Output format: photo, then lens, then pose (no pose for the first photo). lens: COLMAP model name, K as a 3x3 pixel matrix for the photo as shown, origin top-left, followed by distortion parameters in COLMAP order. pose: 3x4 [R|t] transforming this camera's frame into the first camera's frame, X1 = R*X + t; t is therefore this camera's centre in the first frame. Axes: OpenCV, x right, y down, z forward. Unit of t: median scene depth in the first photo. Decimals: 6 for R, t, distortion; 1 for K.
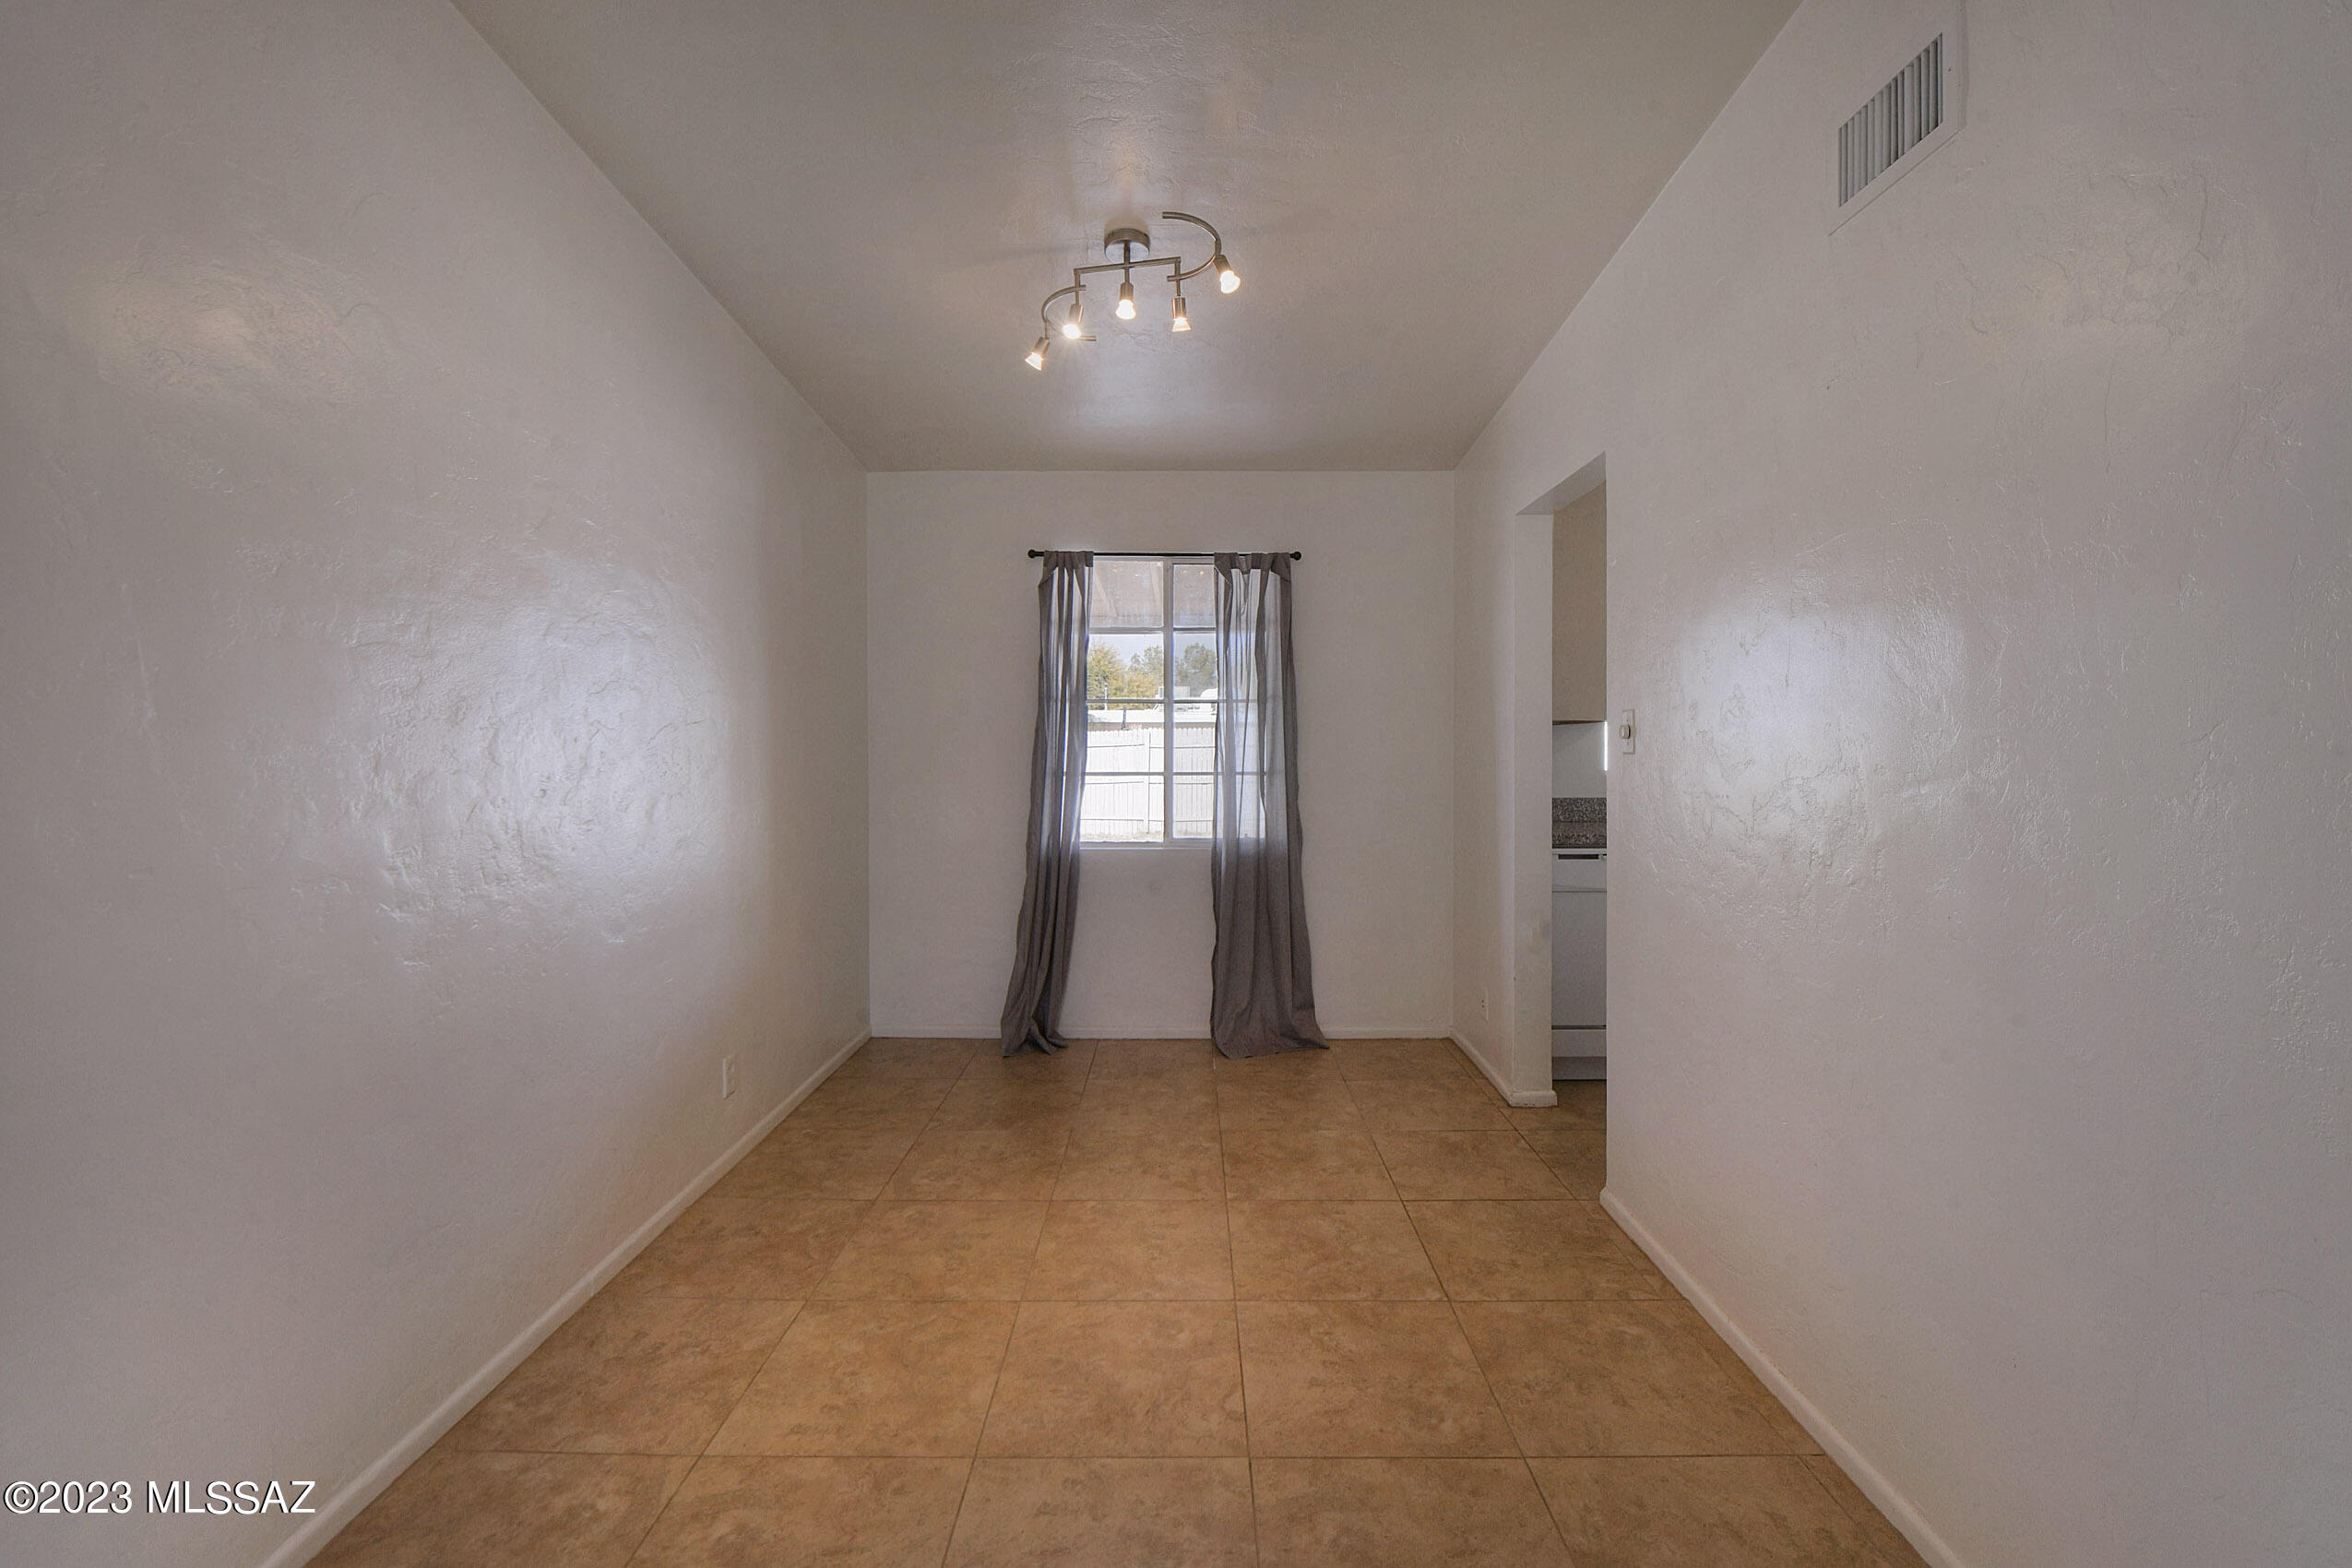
lens RADIAL K [[915.4, 0, 1176.1], [0, 915.4, 743.6], [0, 0, 1]] dist [-0.001469, -0.000092]
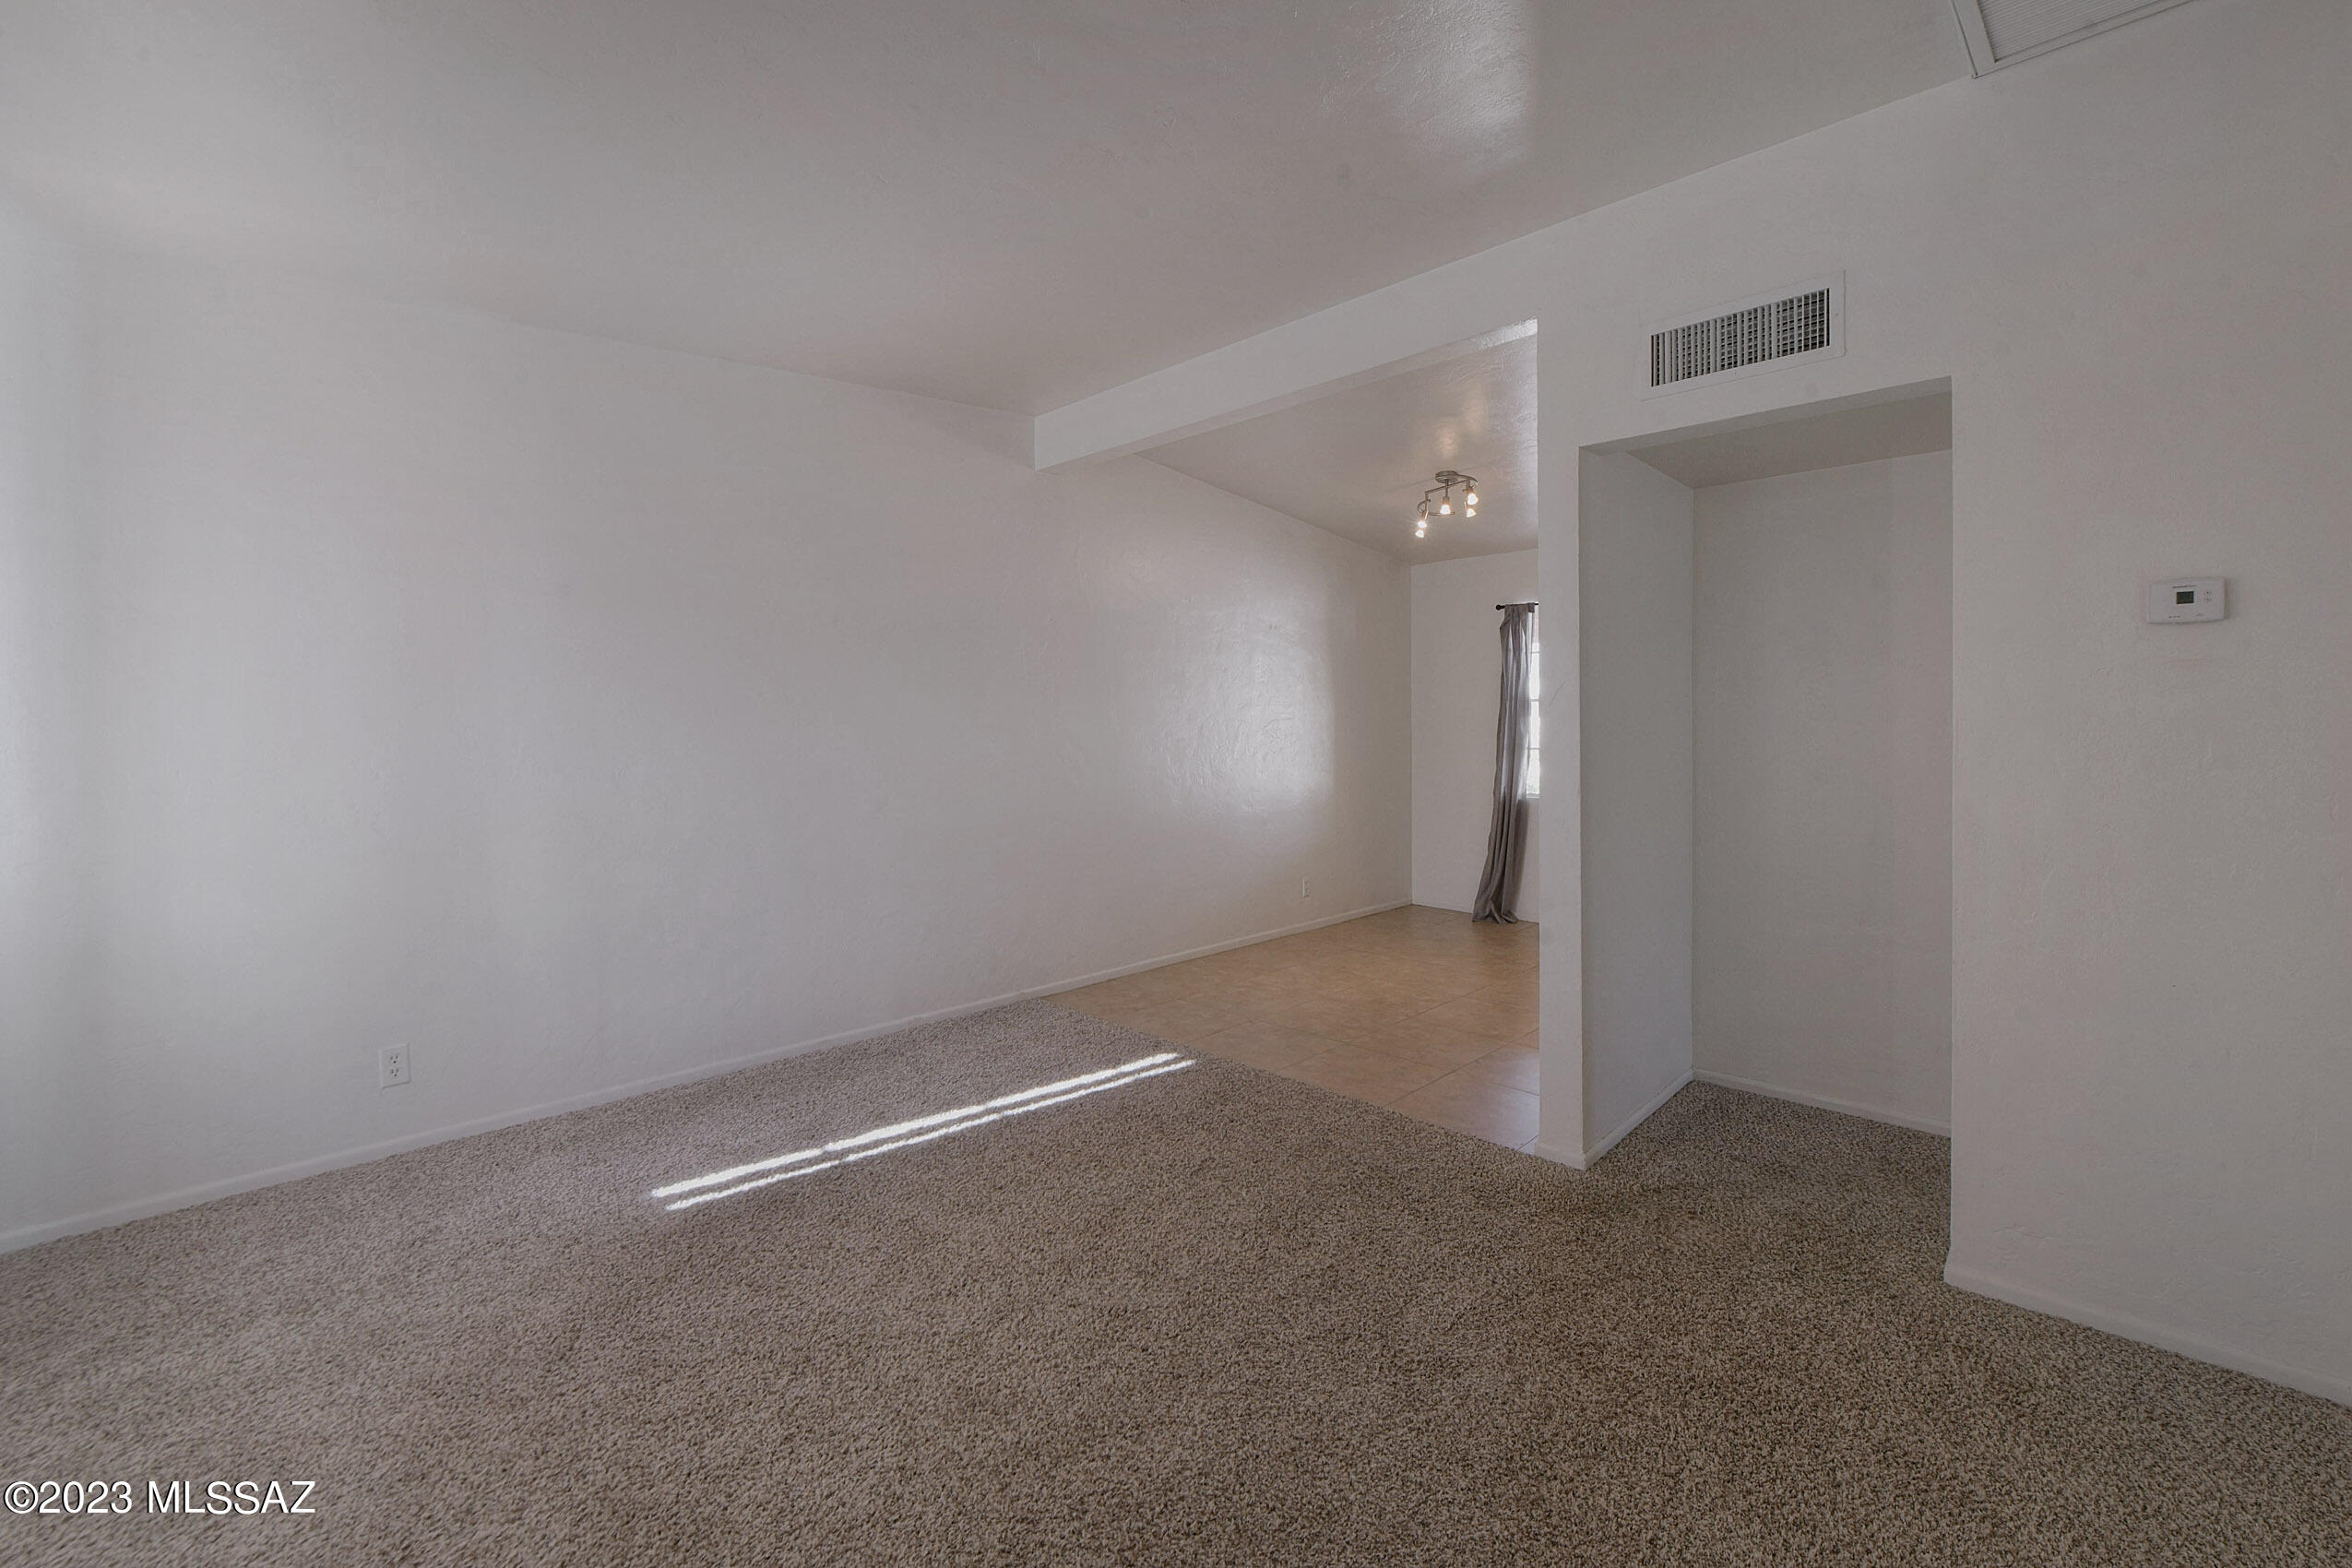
lens RADIAL K [[1014.5, 0, 1200.6], [0, 1014.5, 721.5], [0, 0, 1]] dist [-0.001908, -0.000233]
pose [[0.705087, -0.004649, -0.709105, 0.718907], [-0.000035, 0.999978, -0.006592, -0.000297], [0.709120, 0.004672, 0.705072, -0.588367]]
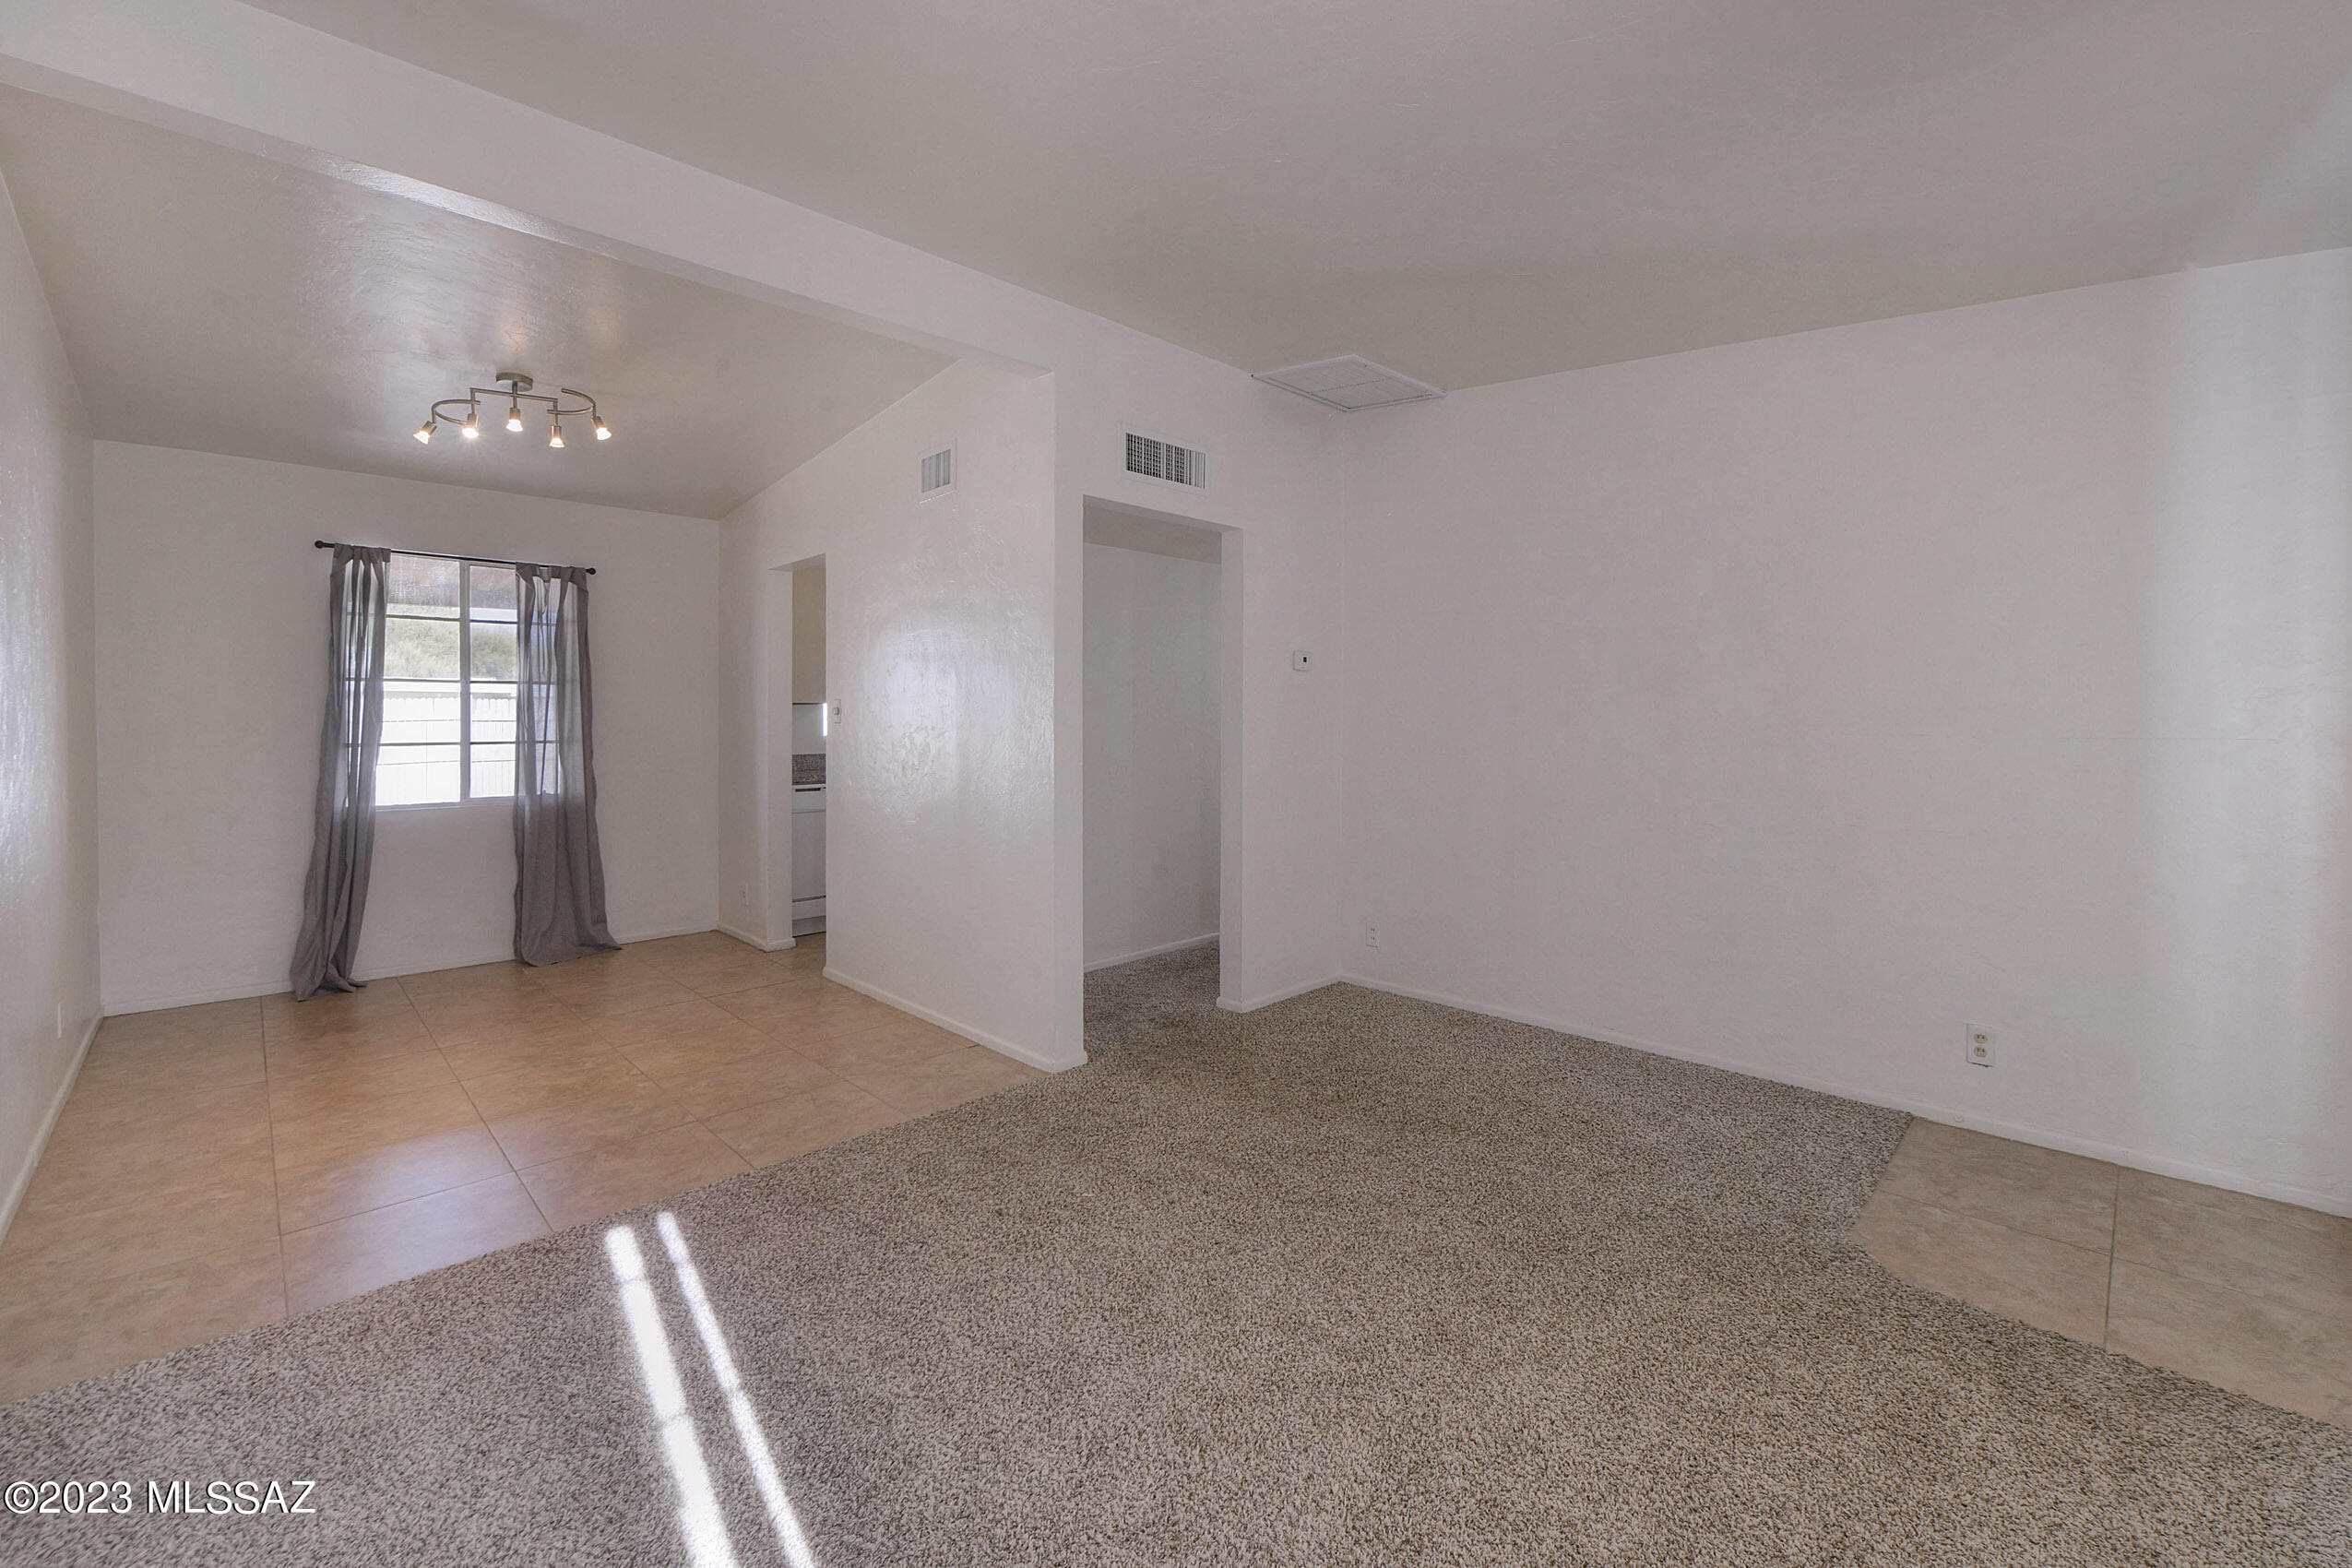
lens RADIAL K [[1014.5, 0, 1200.6], [0, 1014.5, 721.5], [0, 0, 1]] dist [-0.001908, -0.000233]
pose [[0.699453, -0.002820, 0.714673, -0.288769], [0.000297, 0.999993, 0.003655, 0.000361], [-0.714678, -0.002345, 0.699449, -0.604180]]
